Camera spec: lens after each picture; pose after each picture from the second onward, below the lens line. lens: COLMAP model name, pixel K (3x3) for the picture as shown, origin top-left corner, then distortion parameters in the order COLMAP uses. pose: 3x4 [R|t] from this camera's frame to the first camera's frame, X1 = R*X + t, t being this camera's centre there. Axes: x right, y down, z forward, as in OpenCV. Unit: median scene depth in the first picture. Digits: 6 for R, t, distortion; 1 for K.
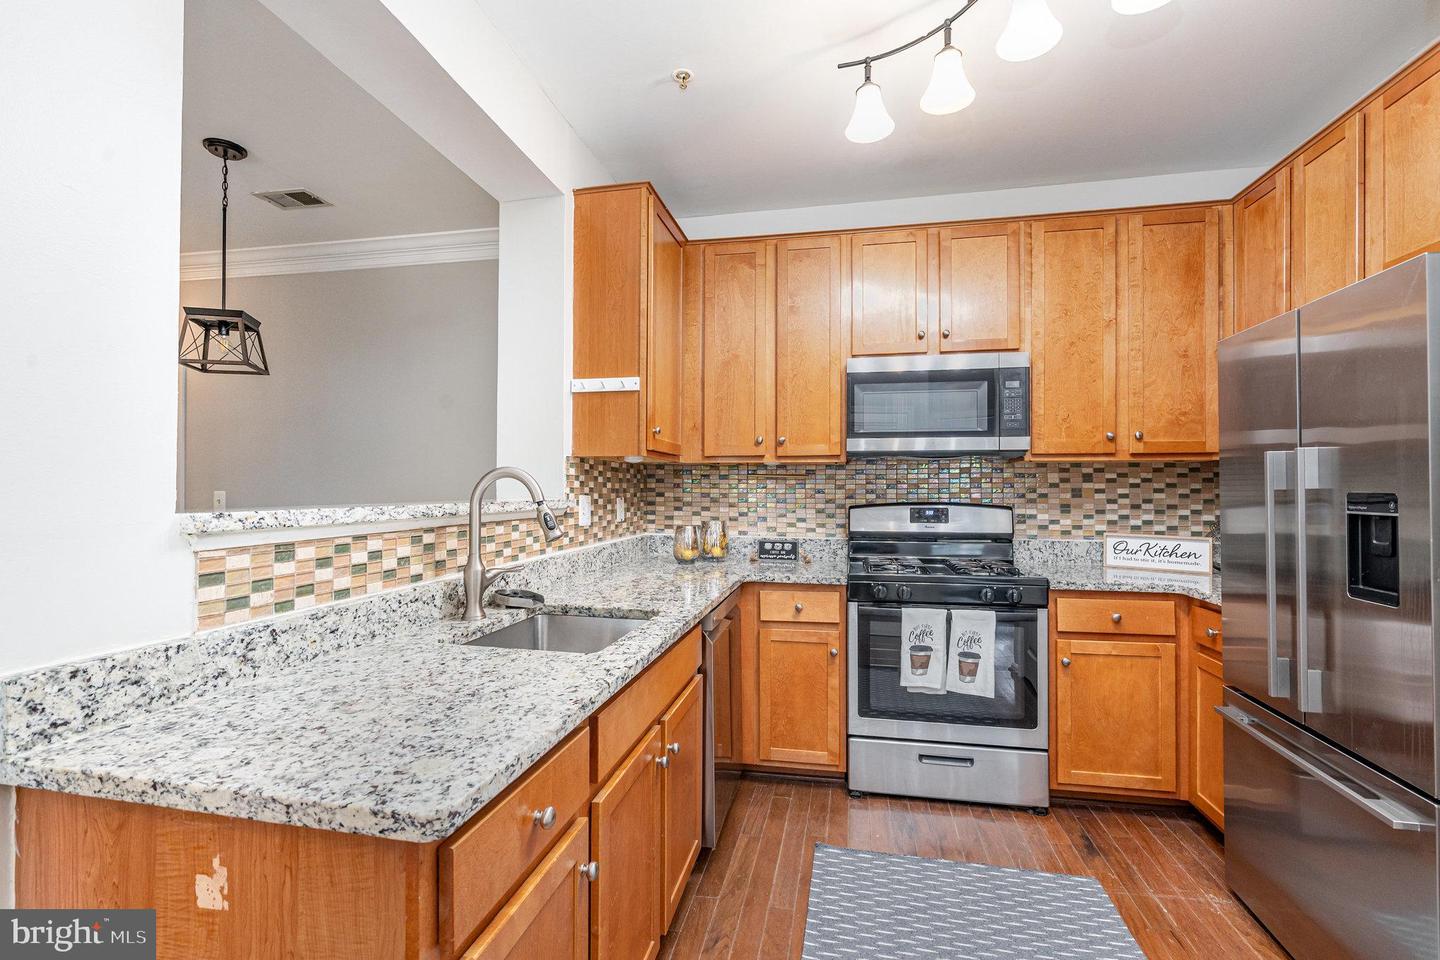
lens RADIAL K [[649.2, 0, 713.0], [0, 649.2, 481.0], [0, 0, 1]] dist [0.000368, 0.001196]
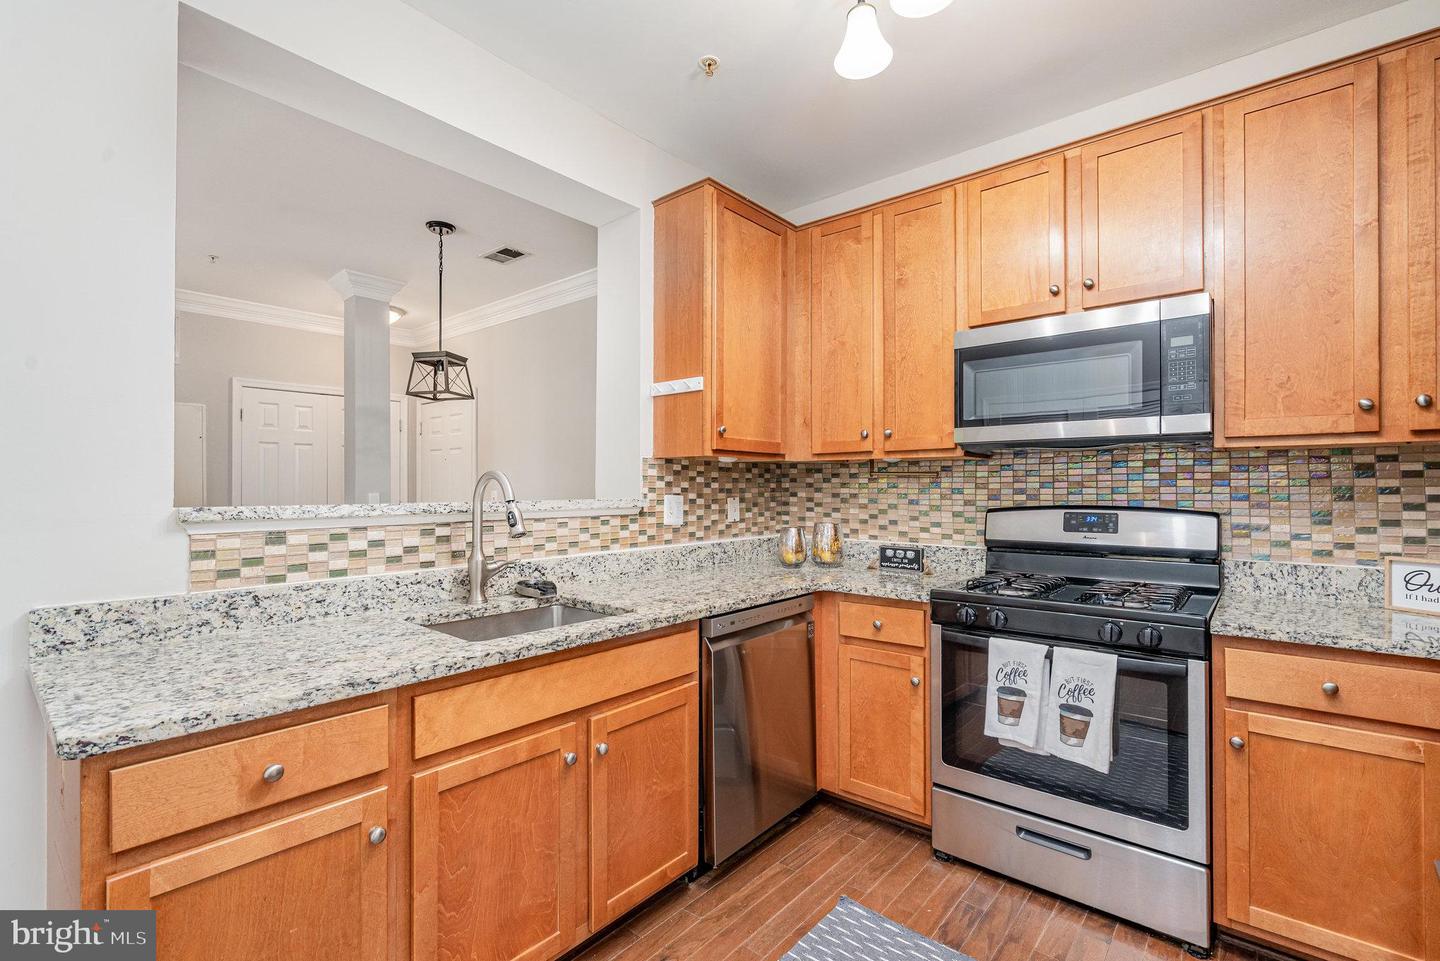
lens RADIAL K [[649.2, 0, 713.0], [0, 649.2, 481.5], [0, 0, 1]] dist [0.000368, 0.001196]
pose [[0.875714, -0.007311, -0.482775, 0.366279], [0.008160, 0.999967, -0.000340, 0.001202], [0.482761, -0.003642, 0.875745, 0.131789]]
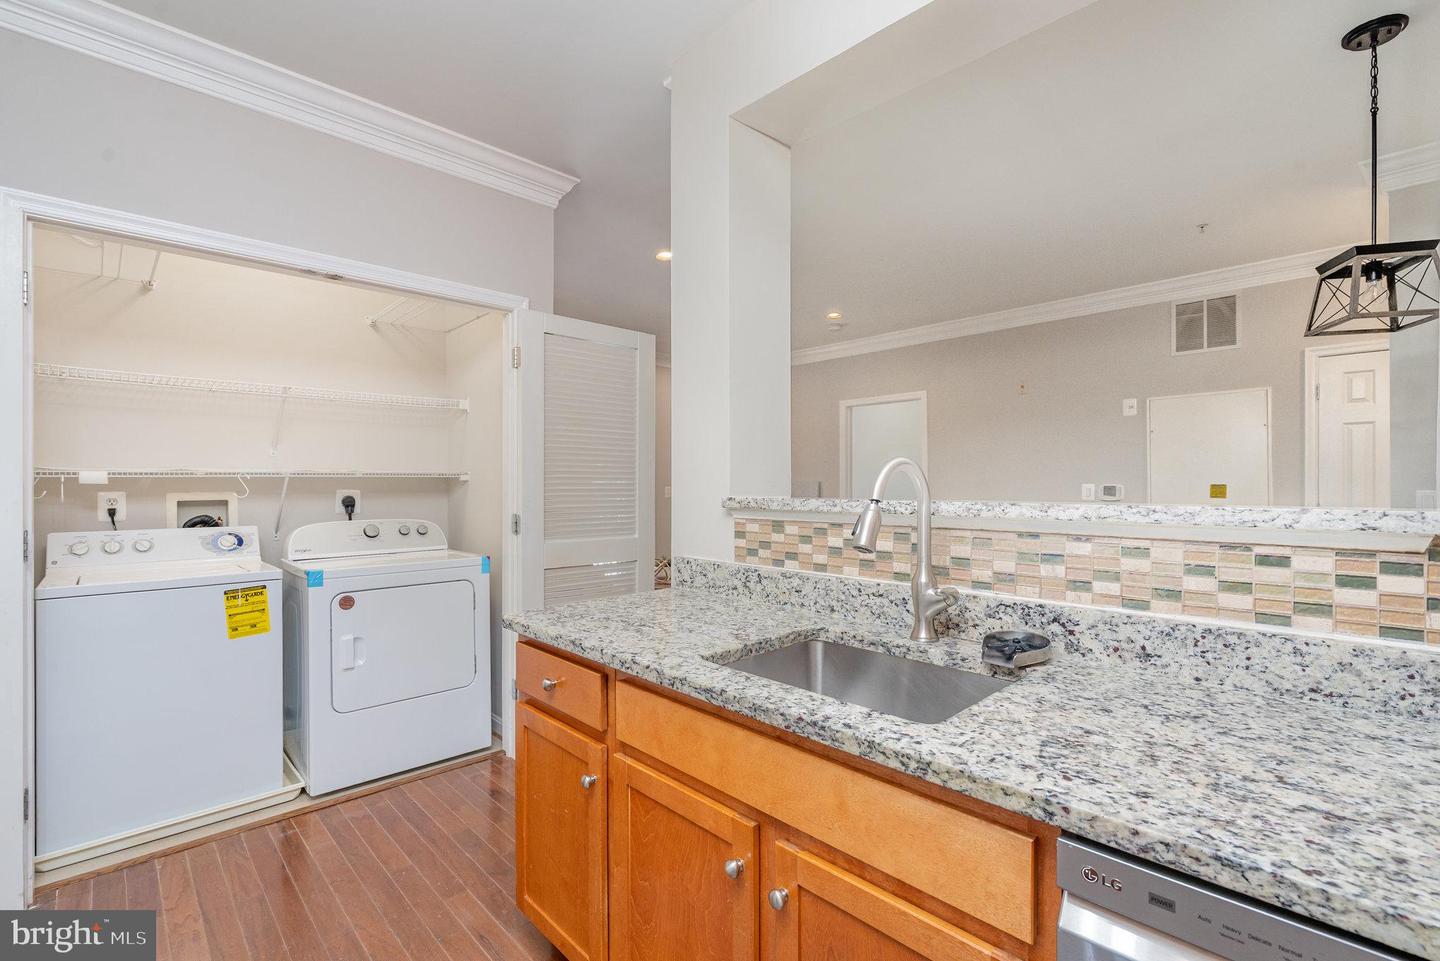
lens RADIAL K [[649.2, 0, 713.0], [0, 649.2, 481.5], [0, 0, 1]] dist [0.000368, 0.001196]
pose [[-0.565948, -0.003973, -0.824431, 0.313670], [0.008967, 0.999900, -0.010974, 0.010365], [0.824392, -0.013603, -0.565856, 0.830344]]
